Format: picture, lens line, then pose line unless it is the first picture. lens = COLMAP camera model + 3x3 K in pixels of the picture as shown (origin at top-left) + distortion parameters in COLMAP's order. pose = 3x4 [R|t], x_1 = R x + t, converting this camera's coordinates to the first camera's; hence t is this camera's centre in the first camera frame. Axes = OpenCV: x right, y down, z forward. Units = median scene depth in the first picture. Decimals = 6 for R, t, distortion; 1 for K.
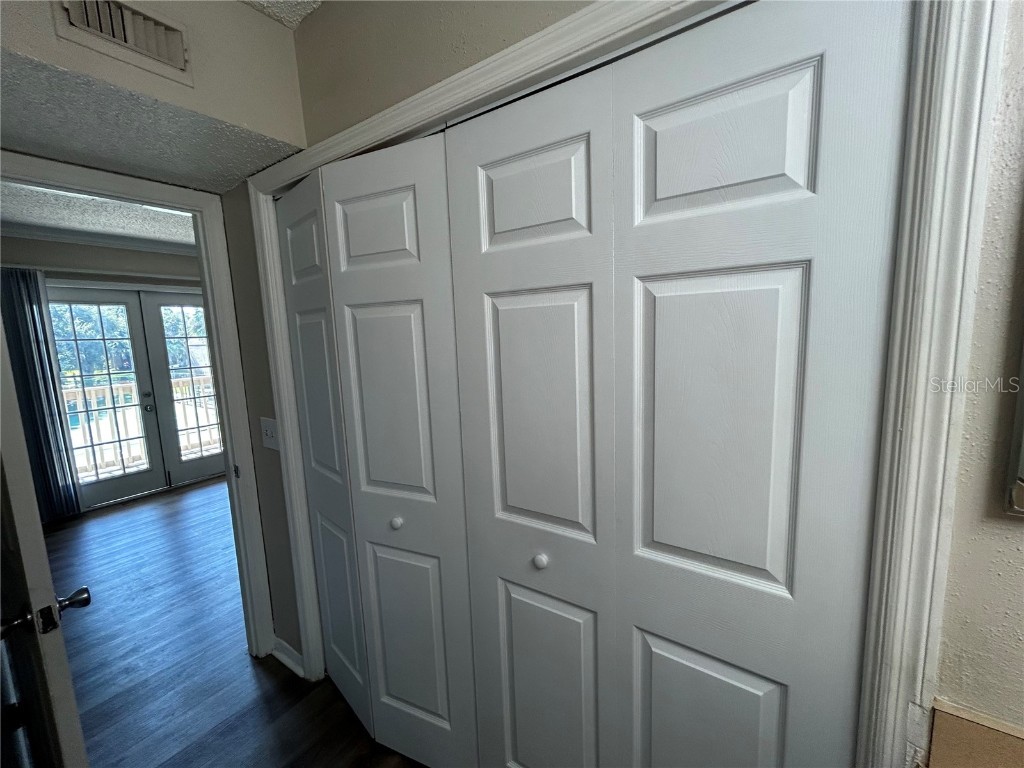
lens RADIAL K [[416.5, 0, 513.0], [0, 416.5, 383.6], [0, 0, 1]] dist [0.000467, 0.001056]
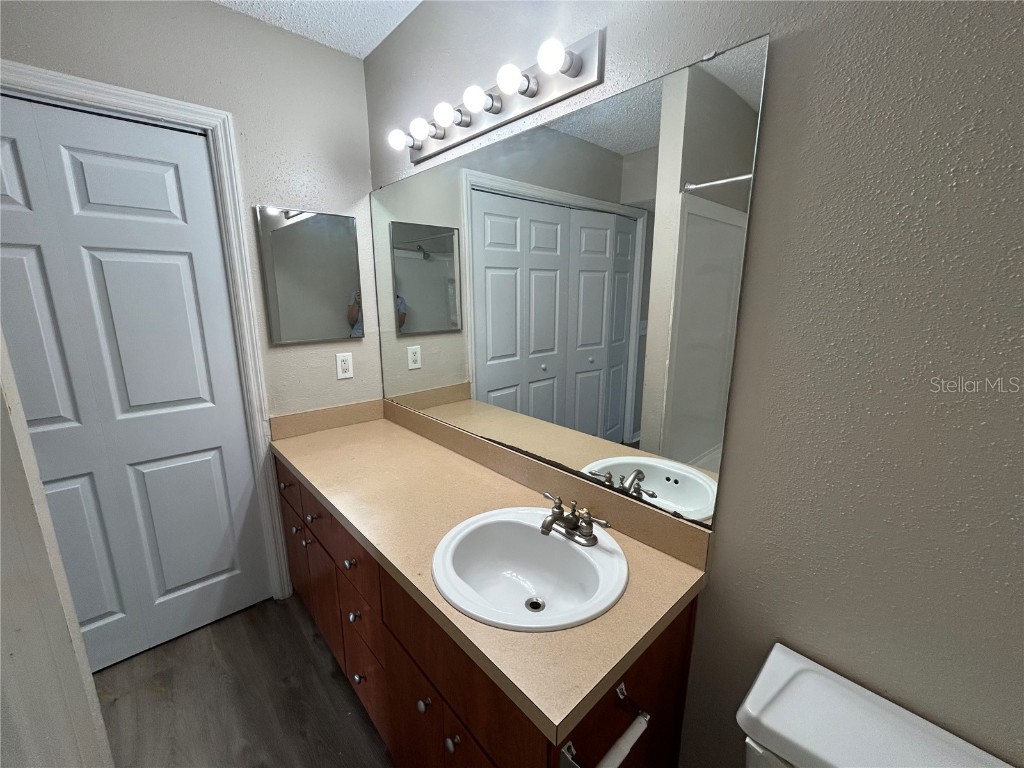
lens RADIAL K [[416.5, 0, 513.0], [0, 416.5, 383.6], [0, 0, 1]] dist [0.000467, 0.001056]
pose [[0.237065, -0.165621, 0.957272, -1.057801], [0.116352, 0.983109, 0.141277, 0.261994], [-0.964501, 0.077889, 0.252331, -1.104515]]
